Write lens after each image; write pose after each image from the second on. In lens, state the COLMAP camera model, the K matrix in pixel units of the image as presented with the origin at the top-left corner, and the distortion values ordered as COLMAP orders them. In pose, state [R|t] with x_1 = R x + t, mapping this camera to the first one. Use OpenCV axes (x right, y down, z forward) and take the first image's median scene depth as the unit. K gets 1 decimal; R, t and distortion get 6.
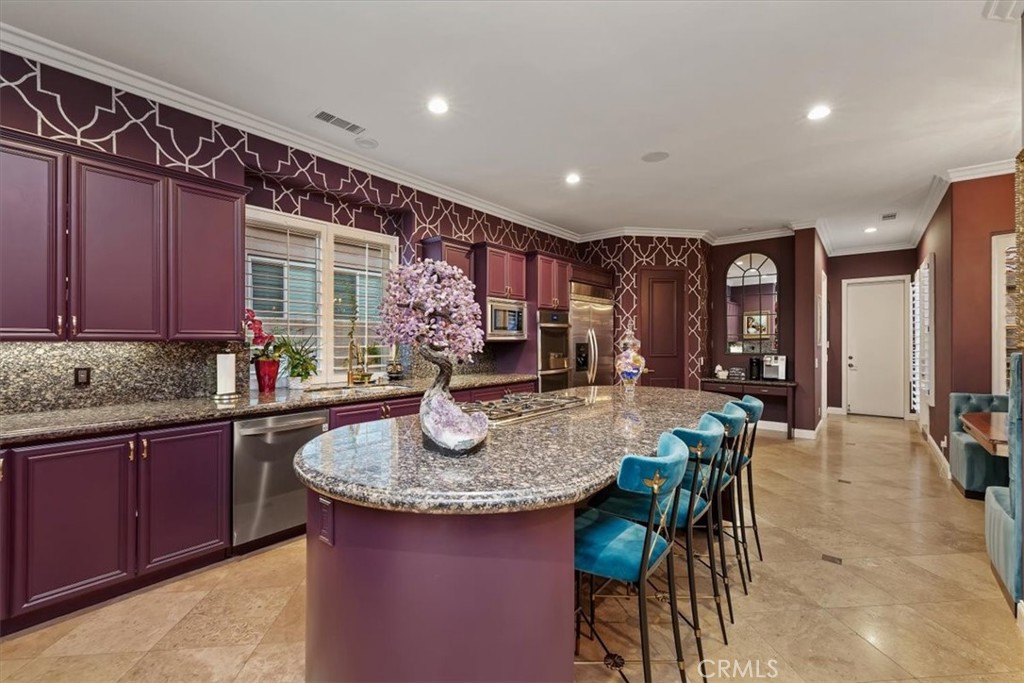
lens RADIAL K [[421.0, 0, 474.4], [0, 421.0, 339.5], [0, 0, 1]] dist [-0.029723, 0.000142]
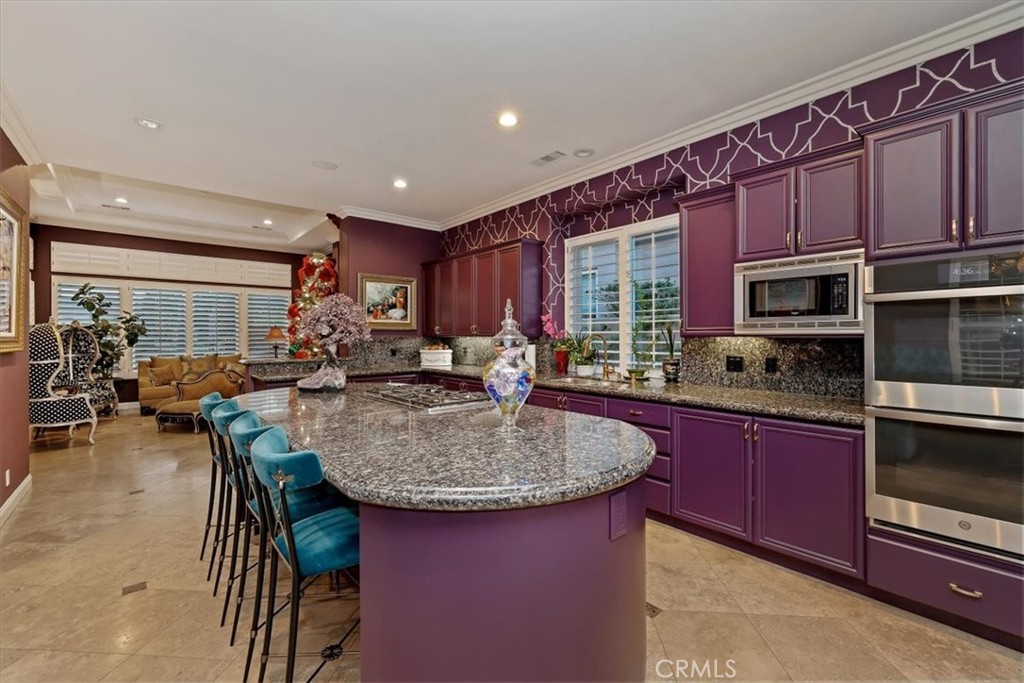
lens RADIAL K [[428.9, 0, 511.1], [0, 428.9, 334.8], [0, 0, 1]] dist [0.001639, 0.000332]
pose [[-0.110277, -0.003021, -0.993896, 0.766129], [0.010041, 0.999941, -0.004154, -0.000324], [0.993850, -0.010437, -0.110240, 0.827150]]
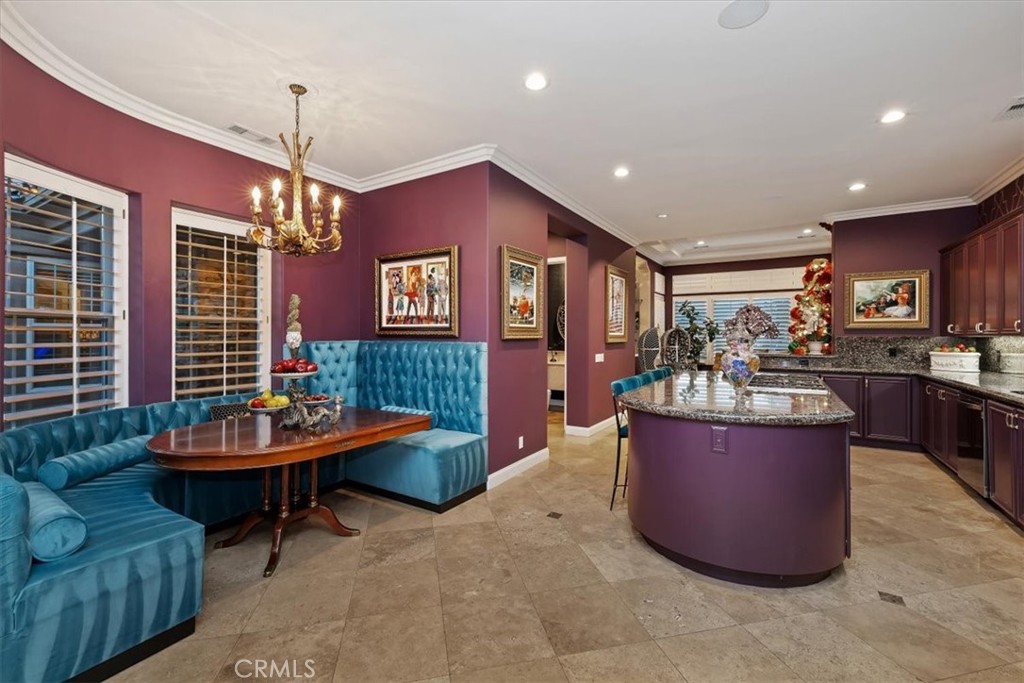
lens RADIAL K [[428.9, 0, 511.1], [0, 428.9, 334.8], [0, 0, 1]] dist [0.001639, 0.000332]
pose [[-0.981937, -0.002746, -0.189187, 0.818787], [-0.001314, 0.999970, -0.007691, 0.005018], [0.189202, -0.007303, -0.981911, 1.468364]]
